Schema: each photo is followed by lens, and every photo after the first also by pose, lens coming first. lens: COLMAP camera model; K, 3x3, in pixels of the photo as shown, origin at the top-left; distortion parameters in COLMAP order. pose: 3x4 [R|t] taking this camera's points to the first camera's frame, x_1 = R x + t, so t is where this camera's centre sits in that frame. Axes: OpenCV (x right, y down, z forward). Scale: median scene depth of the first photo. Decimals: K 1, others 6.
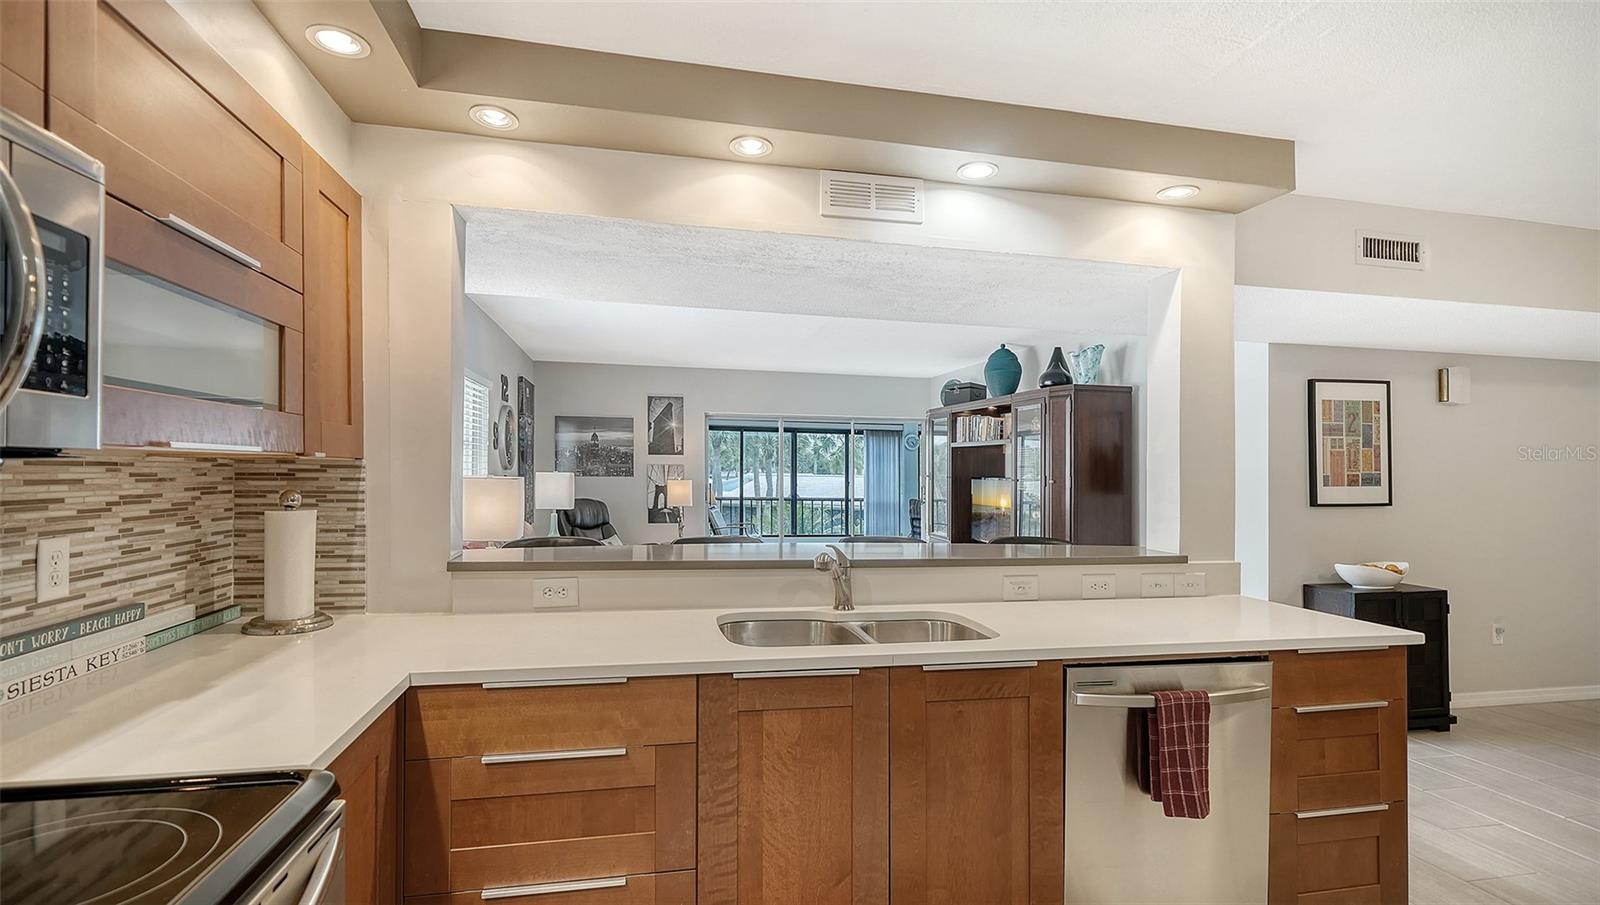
lens RADIAL K [[734.3, 0, 796.1], [0, 734.3, 468.9], [0, 0, 1]] dist [0.000899, 0.000145]
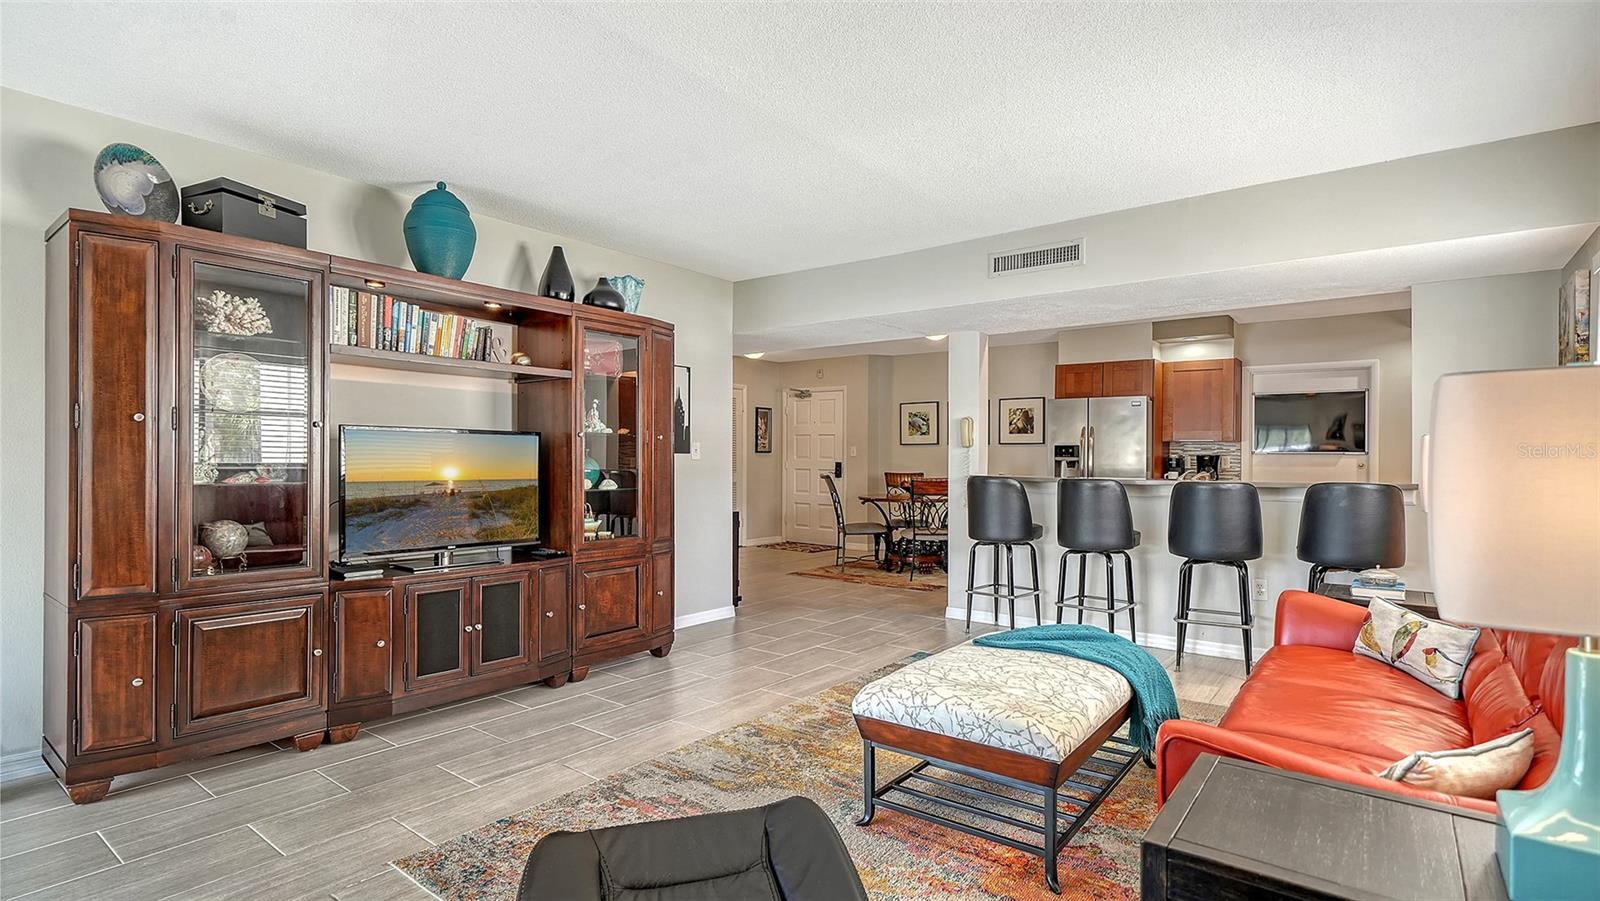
lens RADIAL K [[783.8, 0, 788.3], [0, 783.8, 456.7], [0, 0, 1]] dist [0.001300, 0.000169]
pose [[-0.640509, -0.020215, 0.767684, -0.316776], [-0.018809, 0.999767, 0.010633, 0.021437], [-0.767720, -0.007629, -0.640740, 1.115216]]
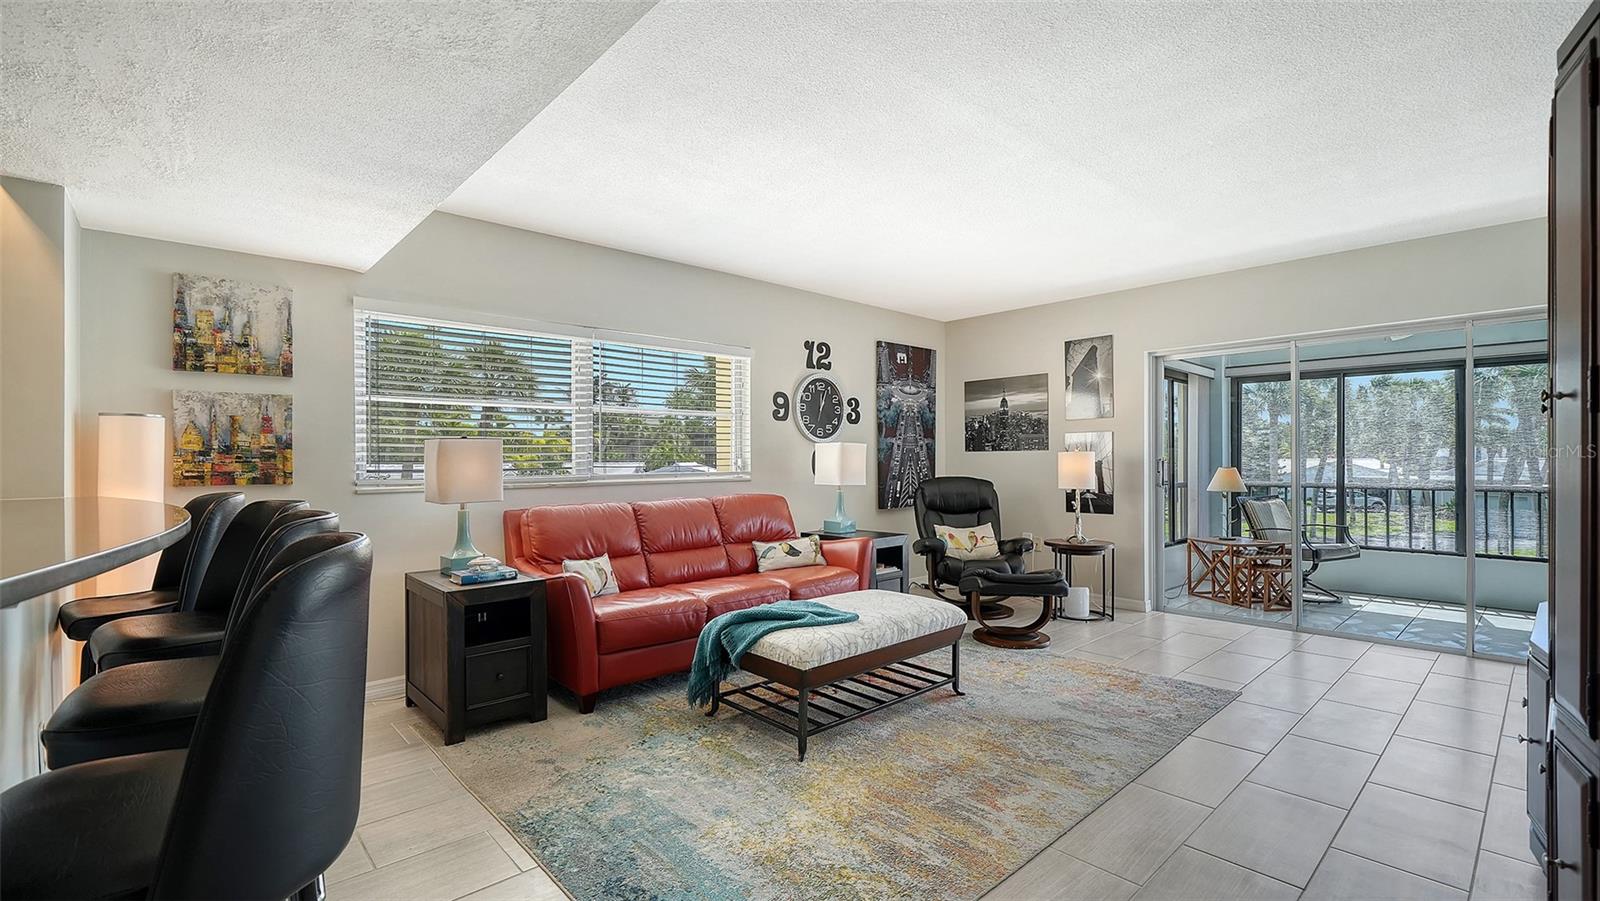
lens RADIAL K [[695.7, 0, 793.0], [0, 695.7, 451.5], [0, 0, 1]] dist [0.000608, 0.000000]
pose [[0.500899, -0.029212, -0.865012, 0.326375], [0.016115, 0.999572, -0.024424, 0.030895], [0.865356, -0.001706, 0.501156, 0.487841]]
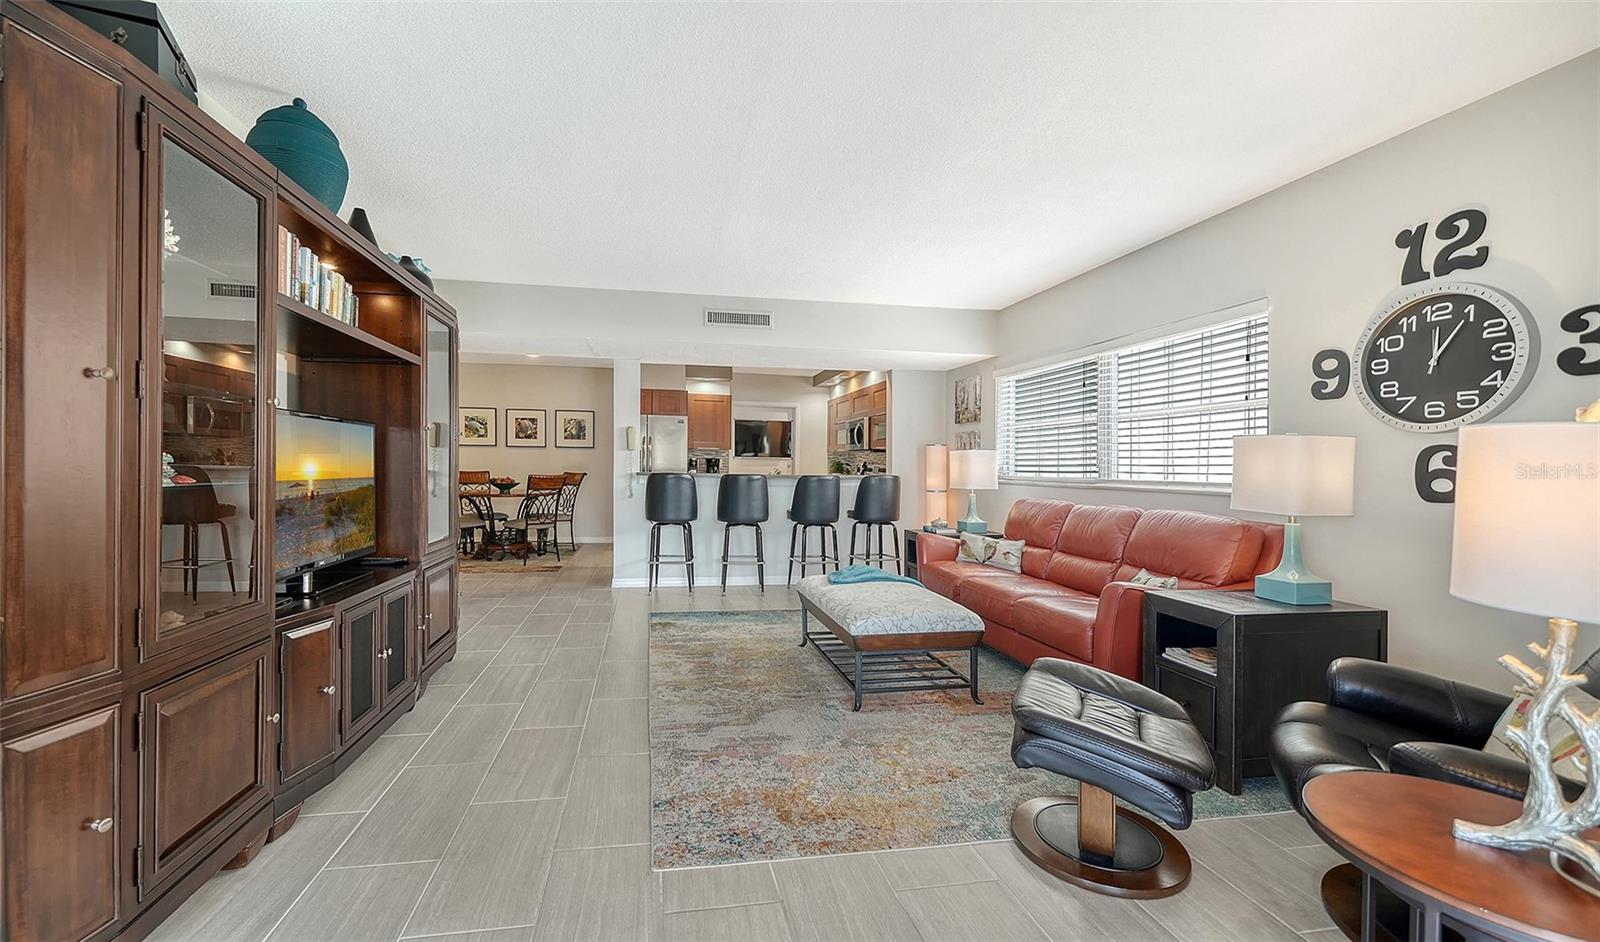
lens RADIAL K [[643.5, 0, 769.2], [0, 643.5, 465.8], [0, 0, 1]] dist [-0.002539, -0.000900]
pose [[-0.998975, -0.032624, 0.031388, -0.007405], [-0.032669, 0.999466, -0.000931, 0.032314], [-0.031341, -0.001956, -0.999507, 1.294746]]
